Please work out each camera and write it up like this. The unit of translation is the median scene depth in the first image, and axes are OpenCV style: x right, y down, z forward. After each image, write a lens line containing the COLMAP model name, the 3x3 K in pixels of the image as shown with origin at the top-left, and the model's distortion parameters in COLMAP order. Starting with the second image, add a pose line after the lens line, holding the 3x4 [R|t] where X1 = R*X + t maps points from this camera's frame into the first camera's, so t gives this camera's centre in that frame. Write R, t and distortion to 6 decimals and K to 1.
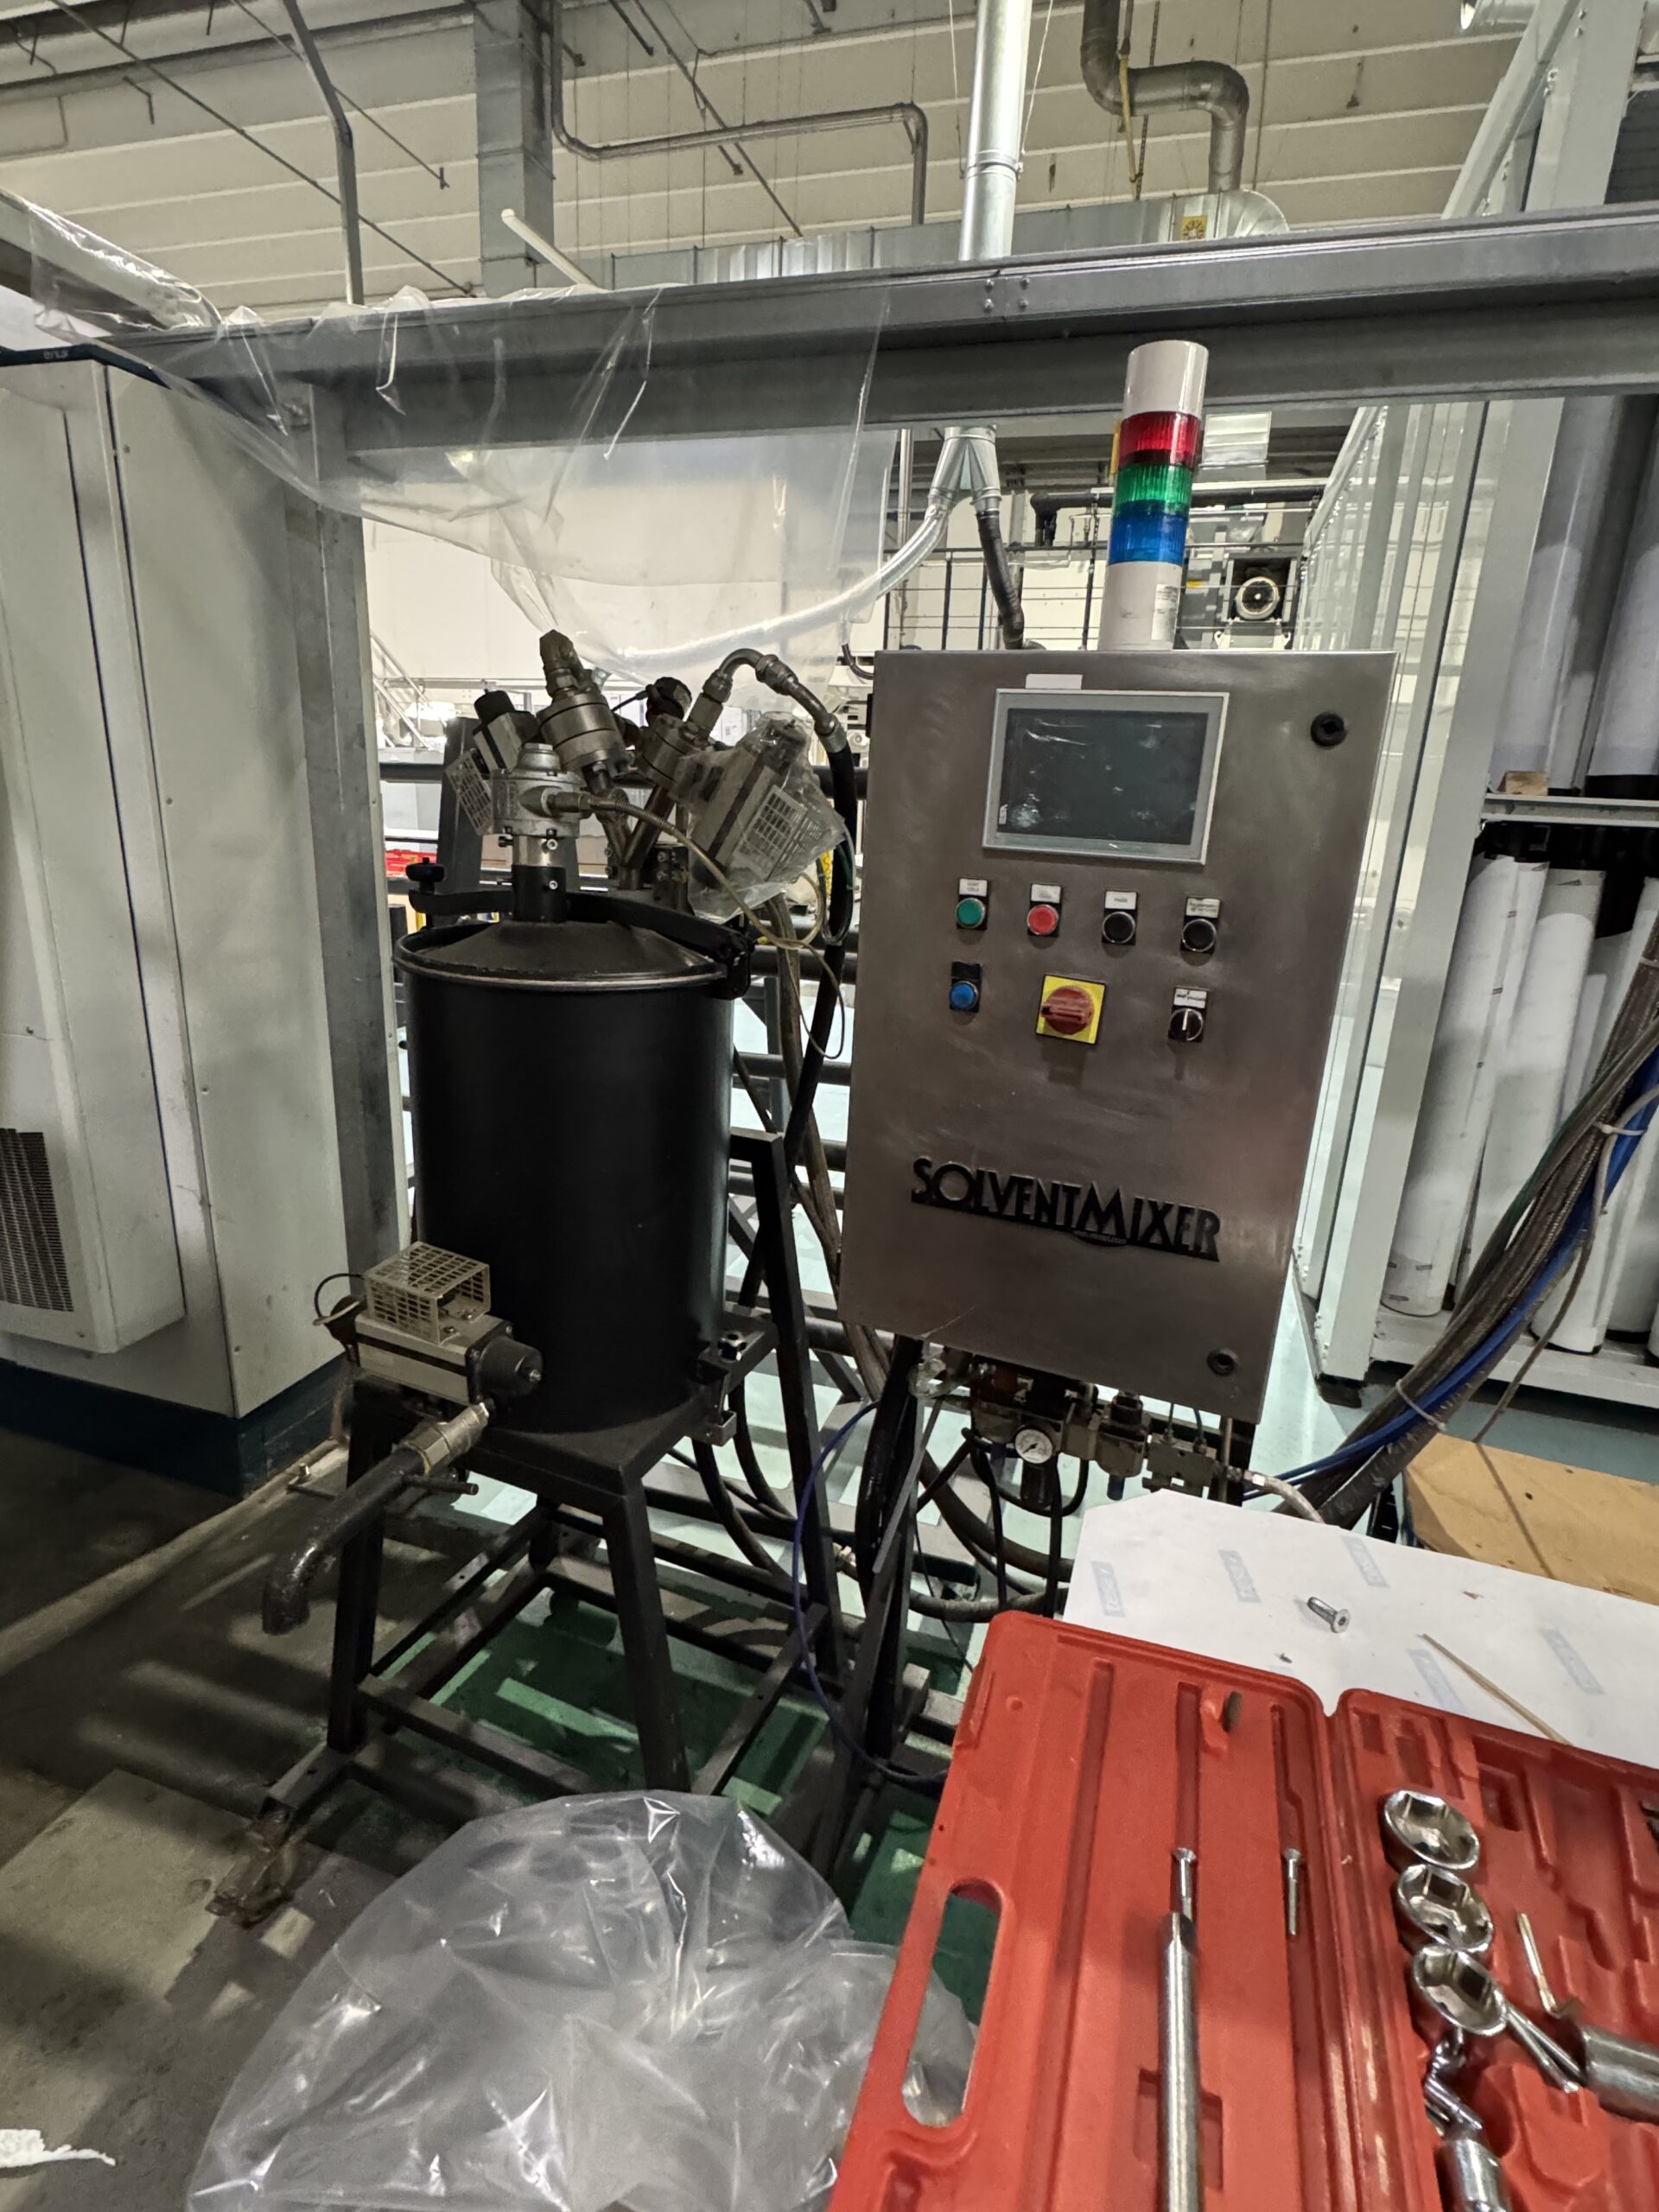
lens RADIAL K [[1093.0, 0, 837.6], [0, 1093.0, 1109.9], [0, 0, 1]] dist [-0.005075, -0.000589]
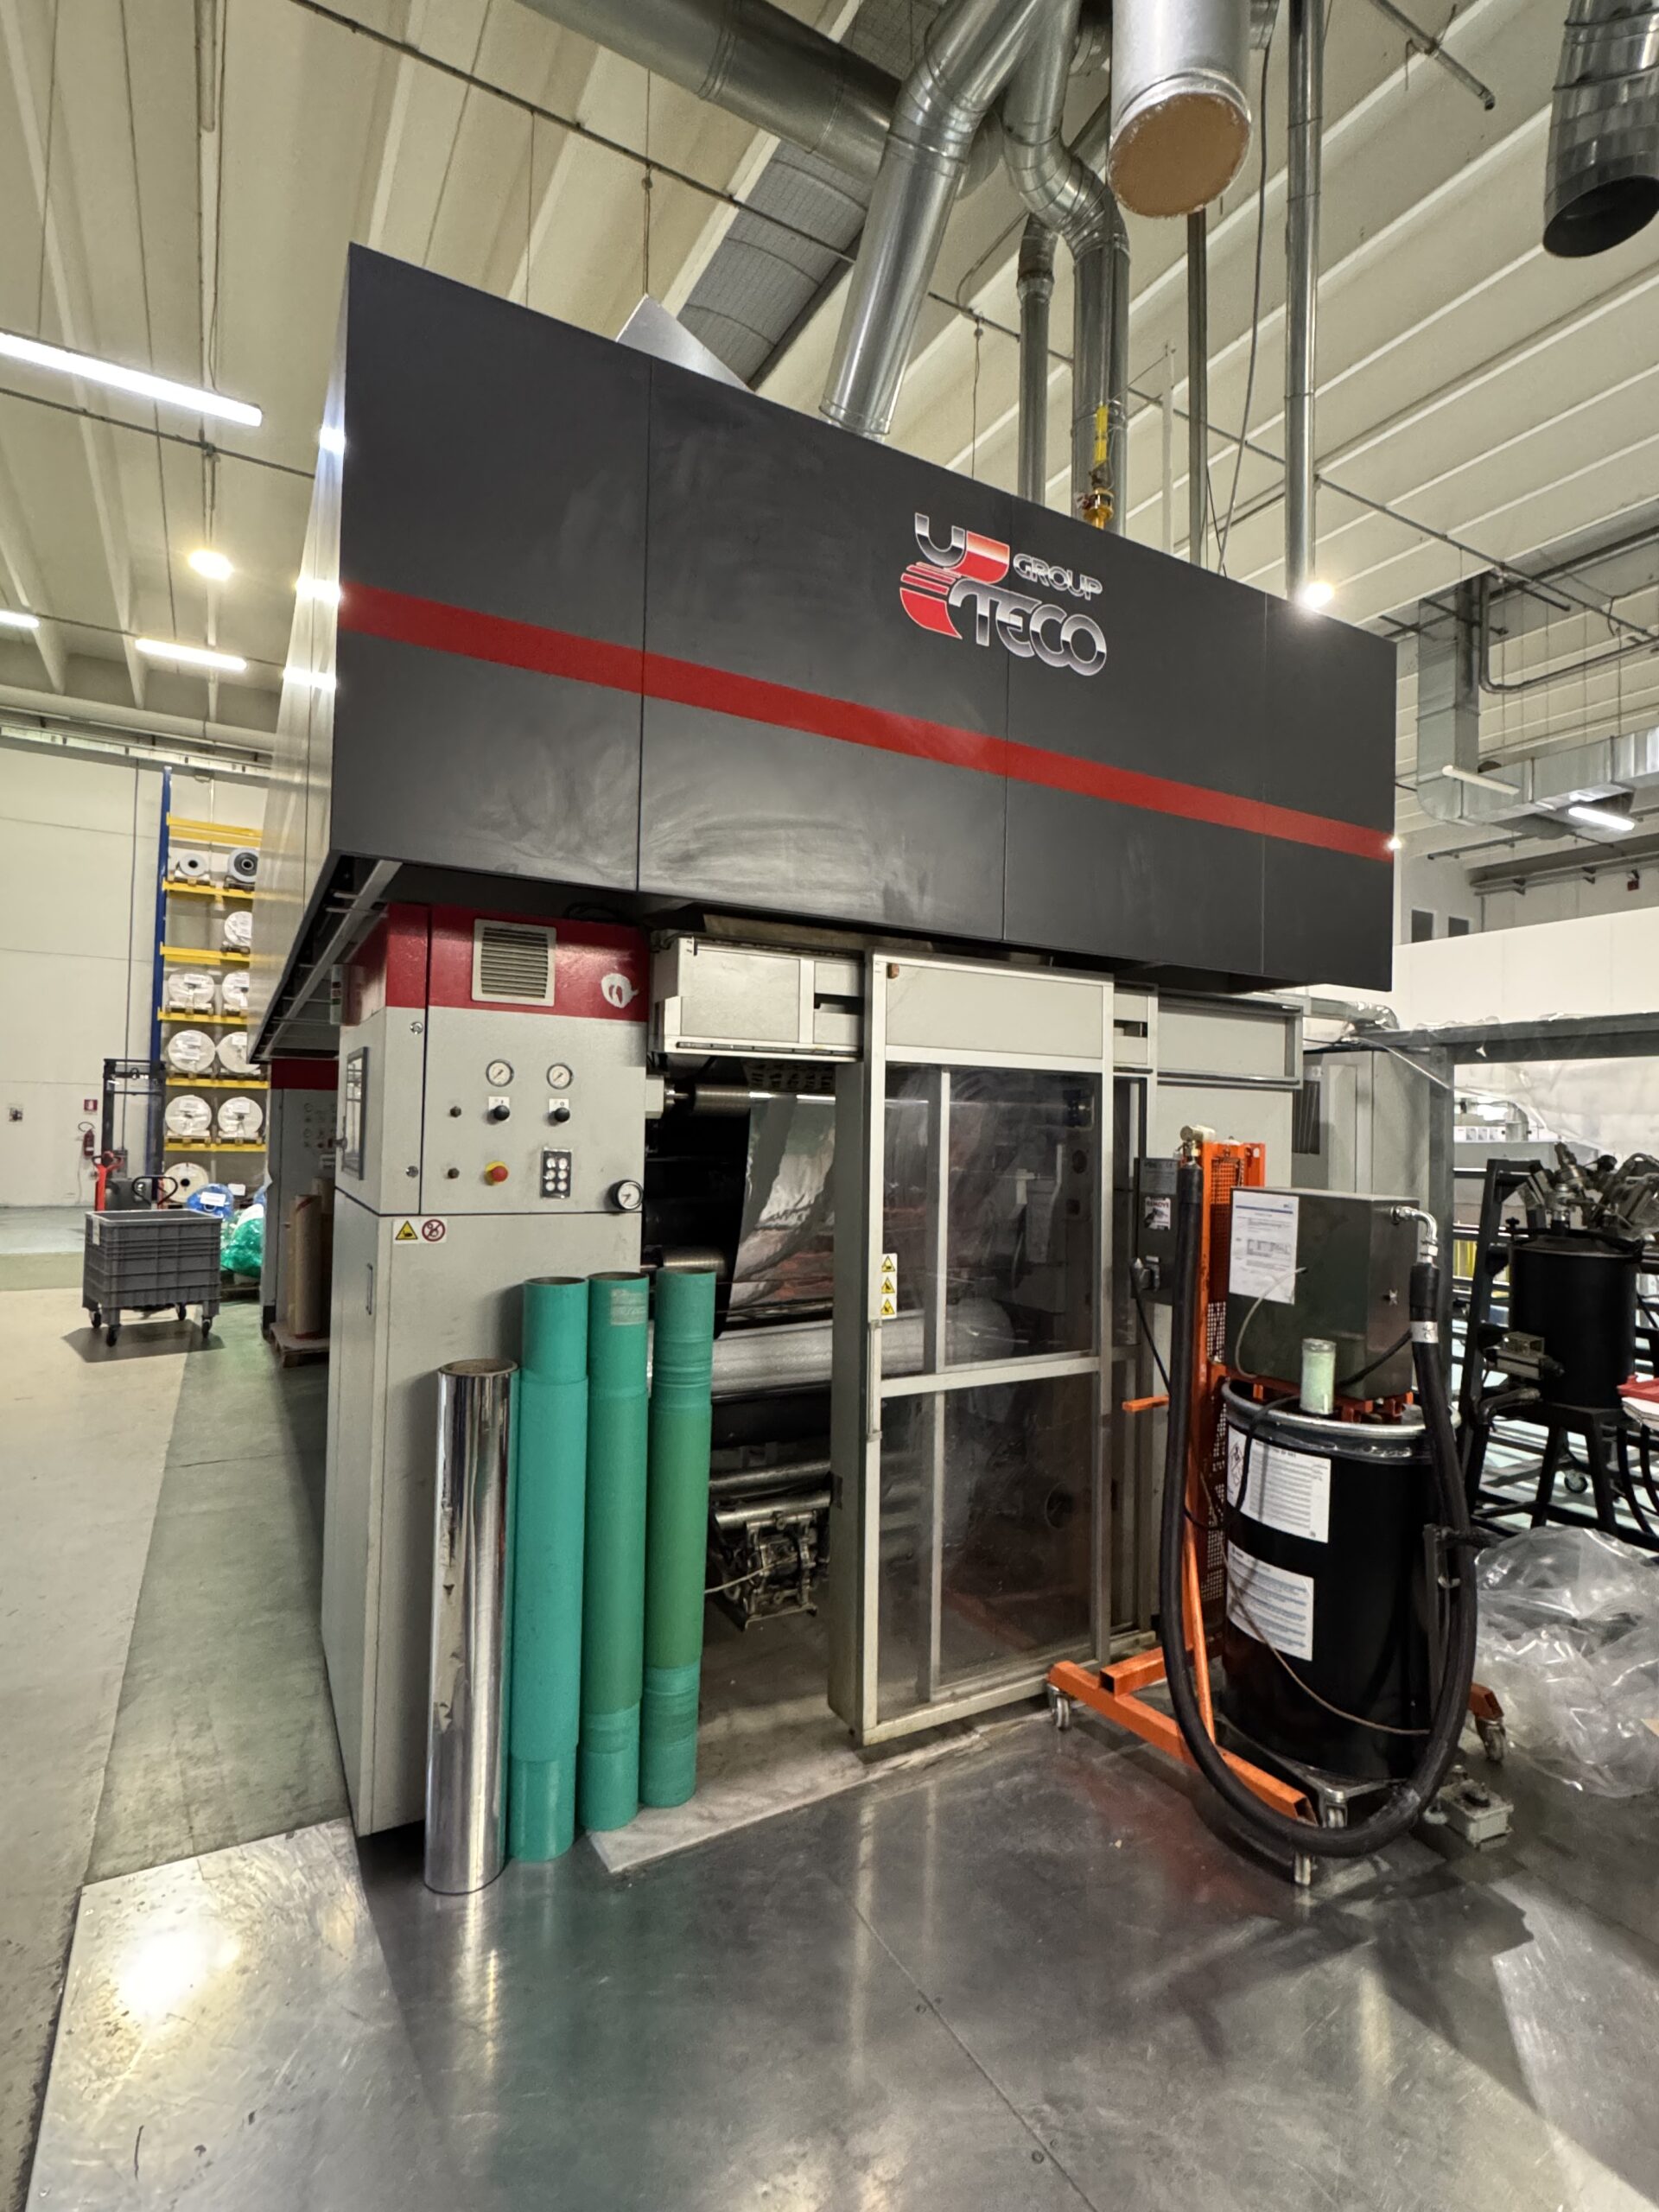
lens RADIAL K [[1093.0, 0, 835.6], [0, 1093.0, 1112.5], [0, 0, 1]] dist [-0.005075, -0.000589]
pose [[0.735536, -0.045101, -0.675983, 0.291764], [-0.174863, 0.951335, -0.253741, 0.566992], [0.654530, 0.304840, 0.691855, -2.326610]]
